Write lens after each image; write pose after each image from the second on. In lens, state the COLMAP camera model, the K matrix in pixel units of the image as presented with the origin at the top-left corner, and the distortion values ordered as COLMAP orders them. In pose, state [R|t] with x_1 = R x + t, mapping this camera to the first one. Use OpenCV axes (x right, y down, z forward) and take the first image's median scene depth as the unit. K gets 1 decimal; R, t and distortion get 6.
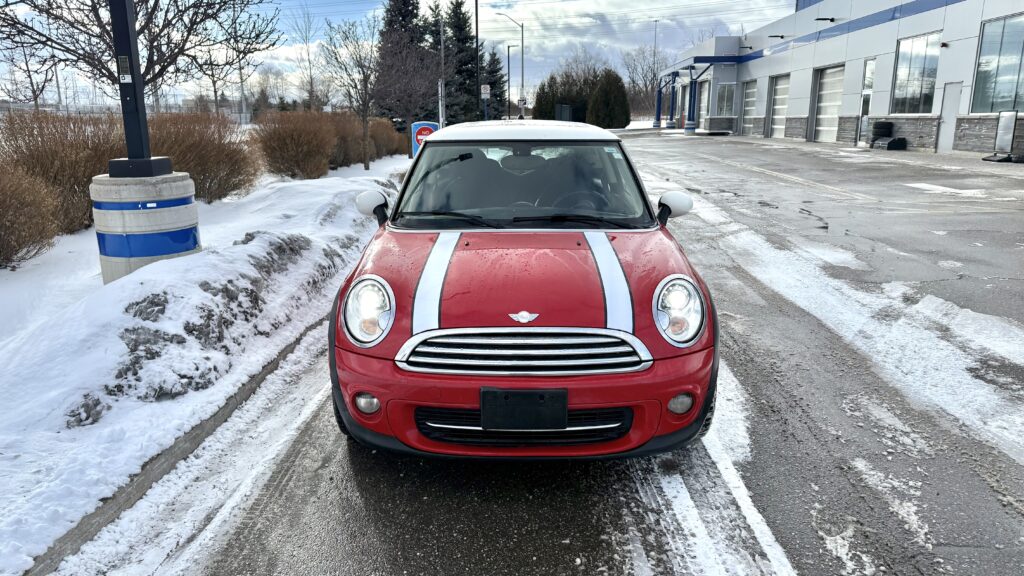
lens RADIAL K [[712.8, 0, 513.4], [0, 712.8, 291.6], [0, 0, 1]] dist [0.113085, -0.166341]
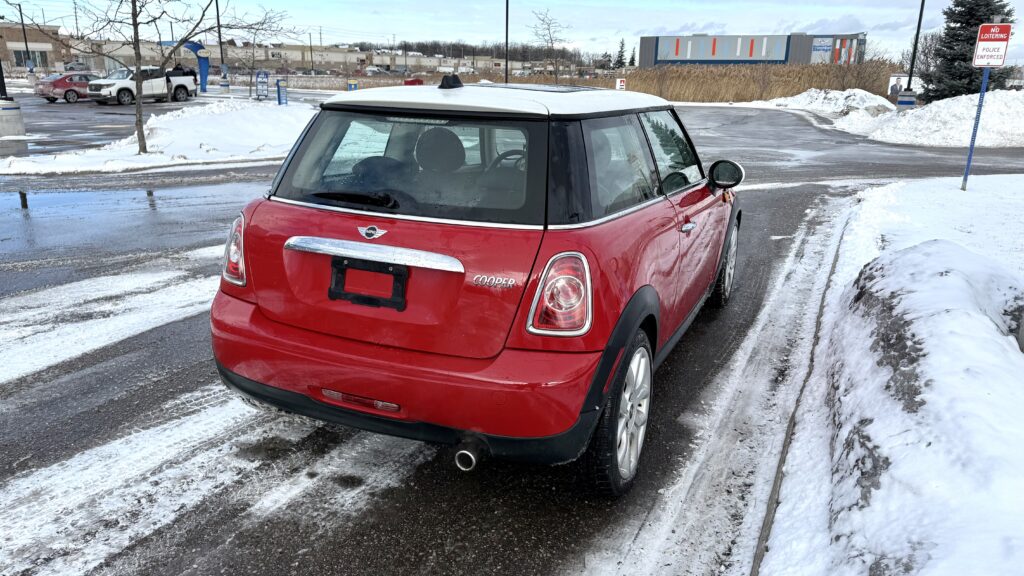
lens RADIAL K [[714.5, 0, 512.0], [0, 714.5, 288.0], [0, 0, 1]] dist [0.046199, -0.047307]
pose [[-0.913791, -0.126187, 0.386086, -0.358266], [0.085464, 0.869511, 0.486464, -0.520883], [-0.397092, 0.477523, -0.783767, 2.112119]]
